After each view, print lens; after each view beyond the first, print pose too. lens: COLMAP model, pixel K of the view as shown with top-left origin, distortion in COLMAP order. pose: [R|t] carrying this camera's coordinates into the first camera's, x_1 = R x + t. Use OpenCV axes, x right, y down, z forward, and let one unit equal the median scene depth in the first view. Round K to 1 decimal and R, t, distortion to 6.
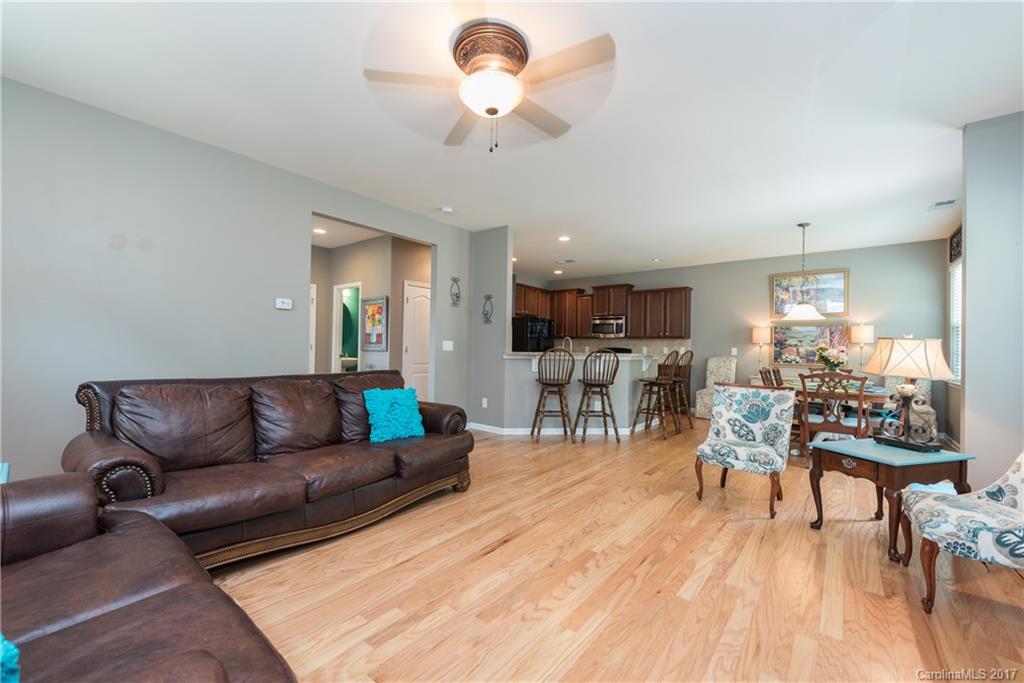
lens RADIAL K [[414.0, 0, 513.6], [0, 414.0, 339.5], [0, 0, 1]] dist [0.002527, -0.000672]
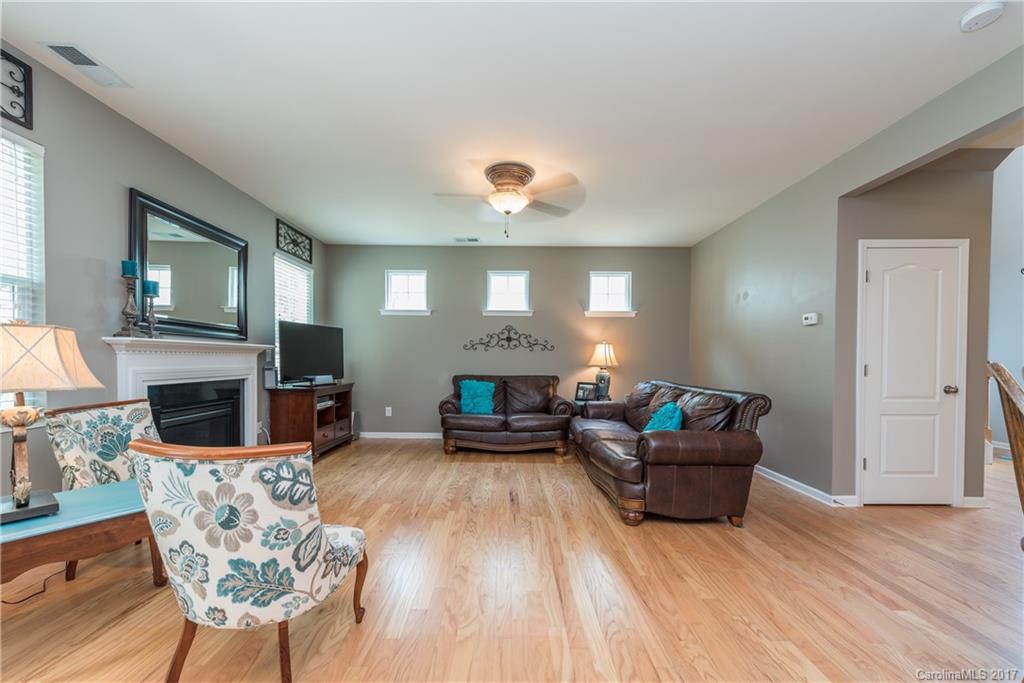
lens RADIAL K [[399.4, 0, 495.8], [0, 399.4, 369.1], [0, 0, 1]] dist [0.000950, -0.000990]
pose [[-0.793513, -0.010154, -0.608468, 0.265888], [-0.013886, 0.999903, 0.001423, 0.016969], [0.608394, 0.009578, -0.793577, 0.642585]]
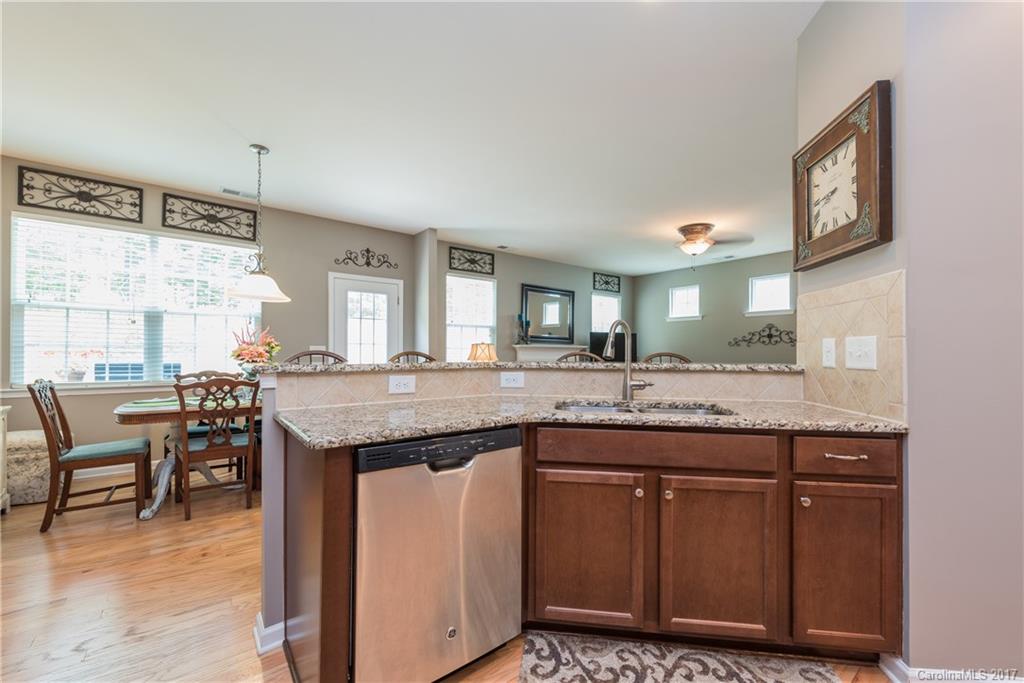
lens RADIAL K [[414.0, 0, 515.7], [0, 414.0, 350.6], [0, 0, 1]] dist [0.002527, -0.000672]
pose [[-0.970526, -0.023366, 0.239863, 0.104043], [-0.027995, 0.999481, -0.015911, 0.021453], [-0.239367, -0.022157, -0.970676, 1.032041]]
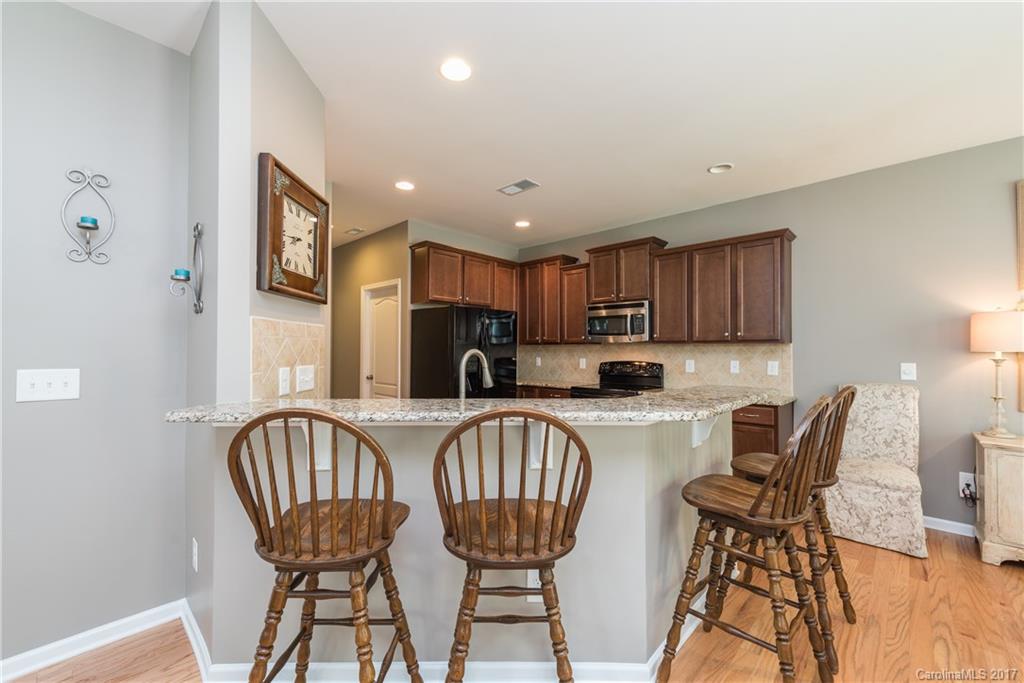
lens RADIAL K [[414.0, 0, 505.0], [0, 414.0, 345.9], [0, 0, 1]] dist [0.002527, -0.000672]
pose [[0.994973, -0.015688, -0.098909, 0.154161], [0.016480, 0.999838, 0.007188, -0.007458], [0.098780, -0.008782, 0.995071, 0.515233]]
